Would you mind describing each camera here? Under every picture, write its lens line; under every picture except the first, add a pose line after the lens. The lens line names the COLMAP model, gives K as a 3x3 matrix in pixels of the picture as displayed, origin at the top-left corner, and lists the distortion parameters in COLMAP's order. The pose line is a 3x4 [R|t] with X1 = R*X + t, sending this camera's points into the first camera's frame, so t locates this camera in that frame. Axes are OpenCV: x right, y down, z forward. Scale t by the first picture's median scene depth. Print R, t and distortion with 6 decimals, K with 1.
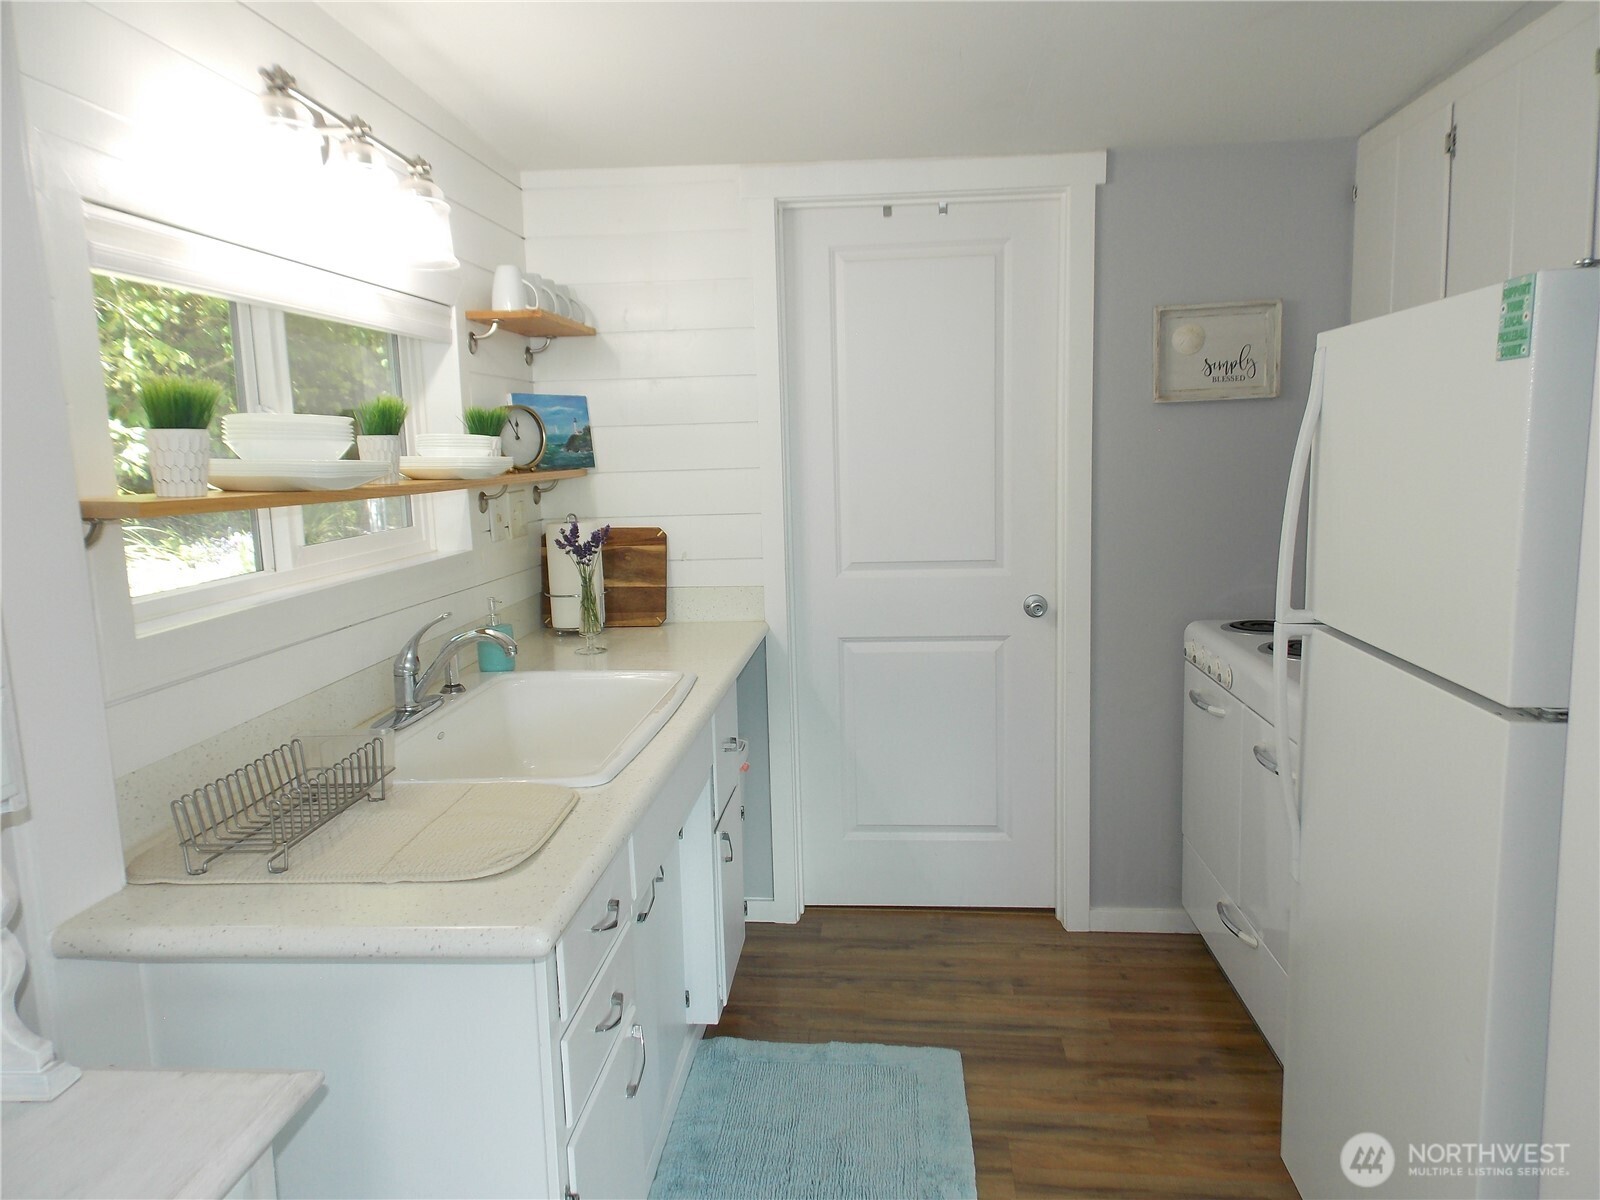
lens RADIAL K [[1119.4, 0, 798.9], [0, 1119.4, 603.3], [0, 0, 1]] dist [0.033659, 0.002142]
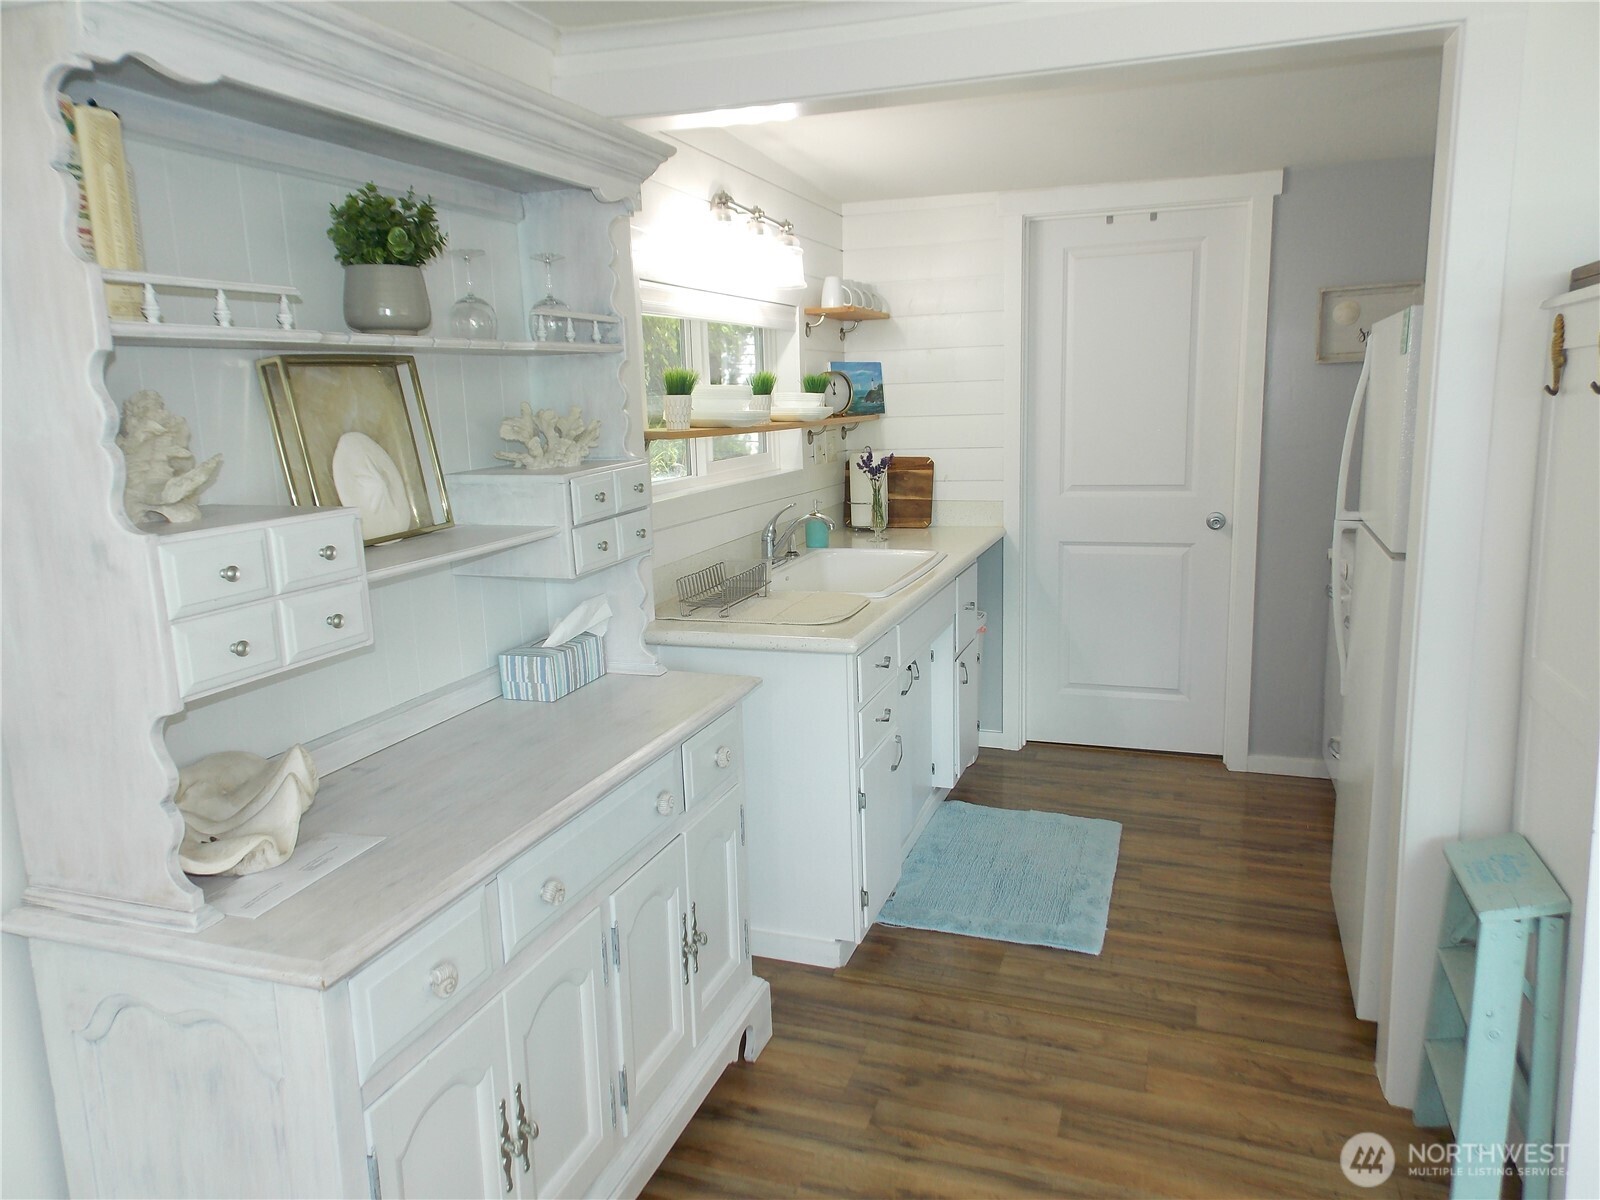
lens RADIAL K [[1119.4, 0, 798.8], [0, 1119.4, 595.1], [0, 0, 1]] dist [0.033659, 0.002142]
pose [[0.968352, 0.043413, -0.245784, 0.075666], [-0.032987, 0.998379, 0.046378, 0.049030], [0.247399, -0.036802, 0.968215, -0.434443]]
